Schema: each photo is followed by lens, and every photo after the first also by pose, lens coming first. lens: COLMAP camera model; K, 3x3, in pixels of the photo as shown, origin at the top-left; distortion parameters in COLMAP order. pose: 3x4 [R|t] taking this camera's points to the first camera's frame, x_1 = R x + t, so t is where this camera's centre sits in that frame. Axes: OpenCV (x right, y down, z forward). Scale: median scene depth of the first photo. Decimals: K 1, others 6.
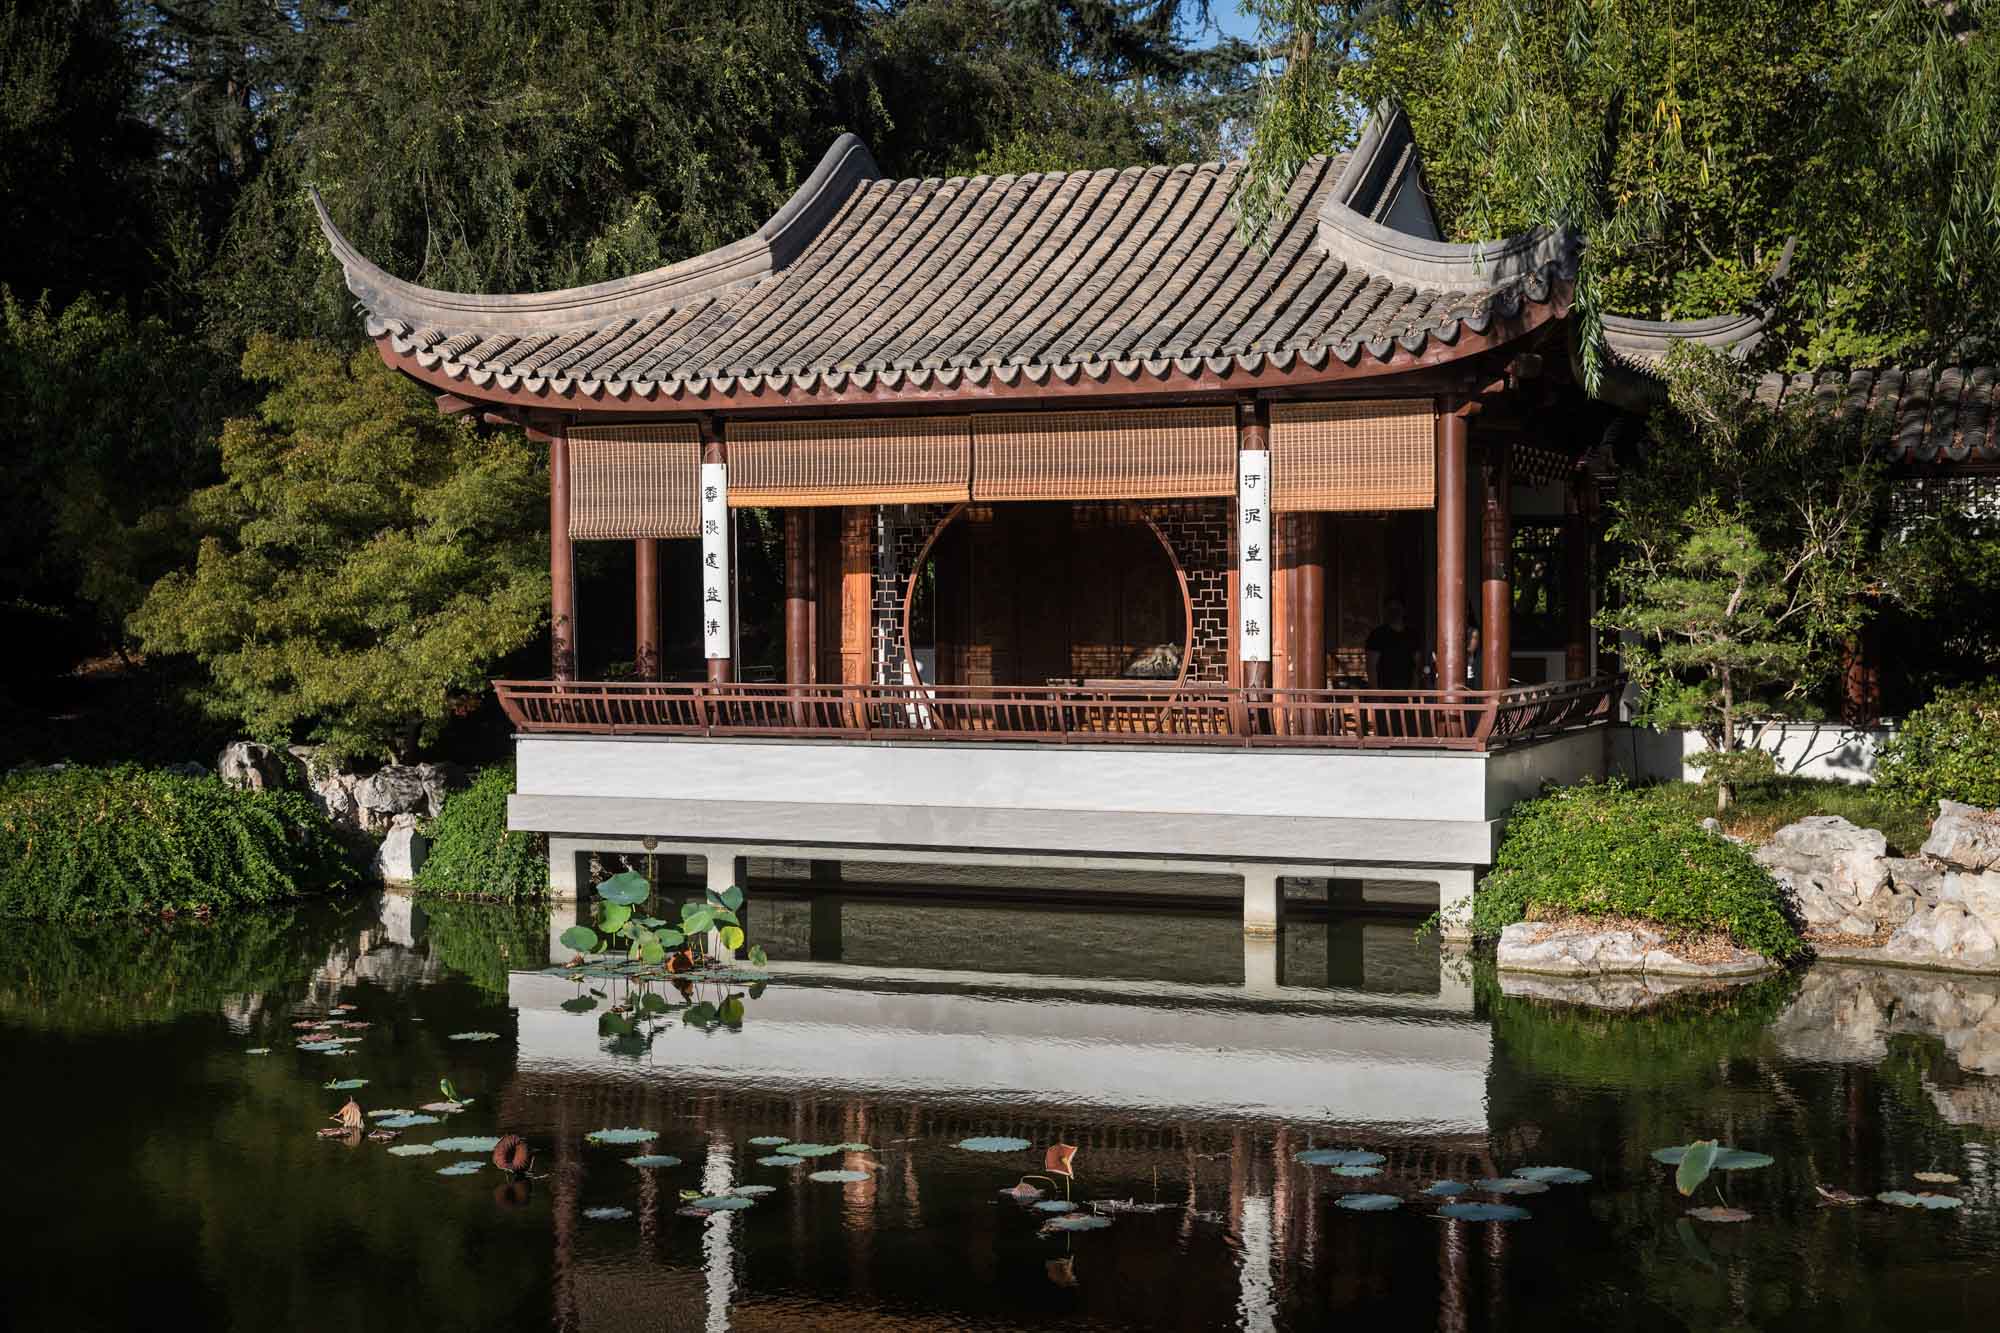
lens RADIAL K [[2758.2, 0, 999.7], [0, 2758.2, 660.0], [0, 0, 1]] dist [0.052578, 0.000000]
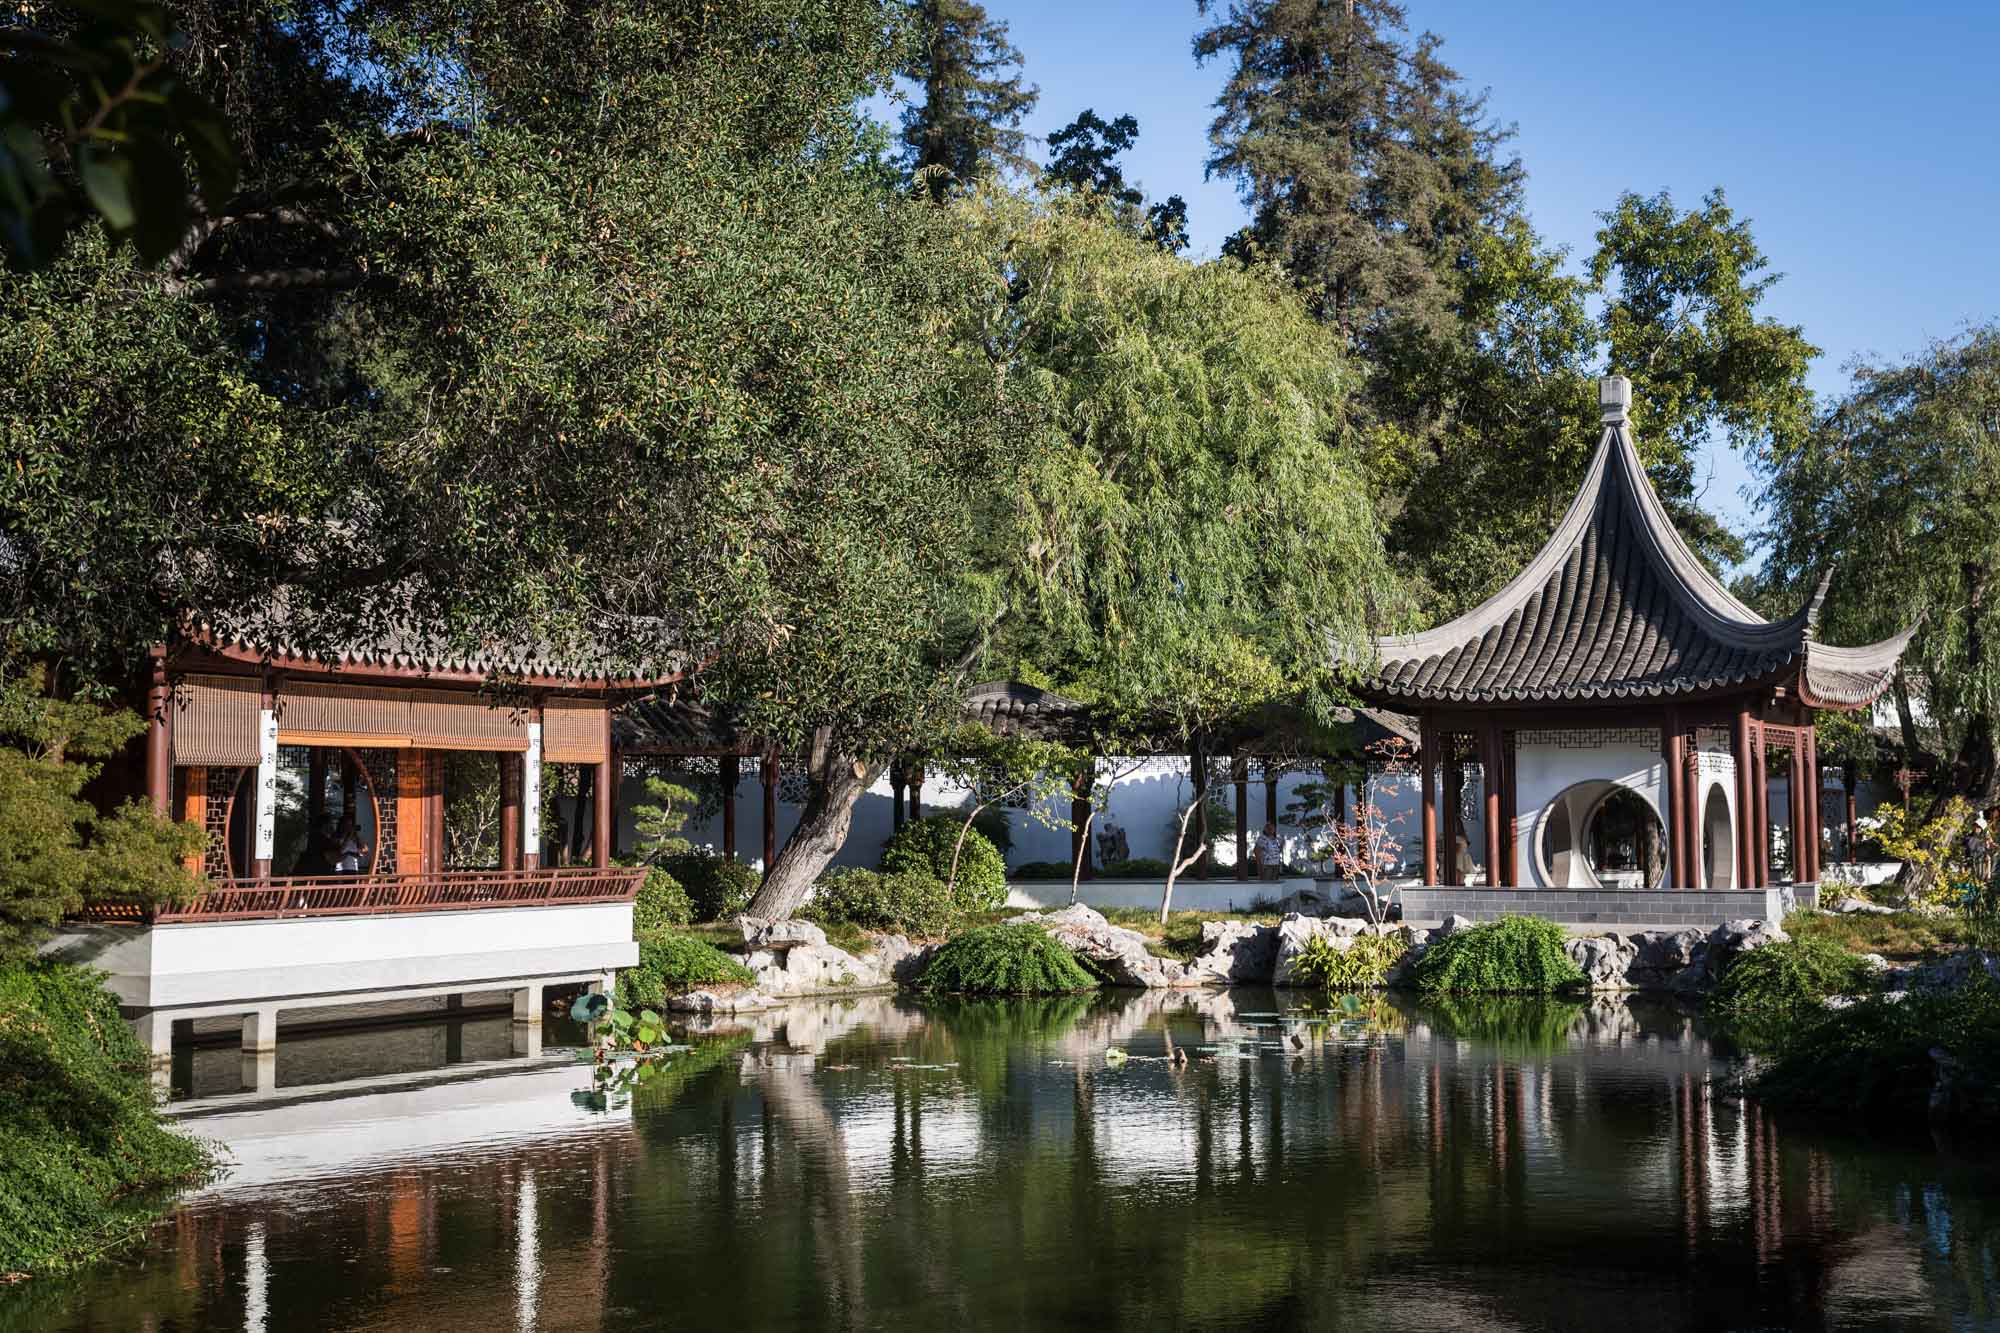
lens RADIAL K [[2248.2, 0, 1000.0], [0, 2248.2, 668.8], [0, 0, 1]] dist [-0.025661, 0.000000]
pose [[0.137177, 0.070591, 0.988028, -1.144484], [0.027001, 0.996820, -0.074968, -0.001528], [-0.990178, 0.036962, 0.134835, 0.525316]]
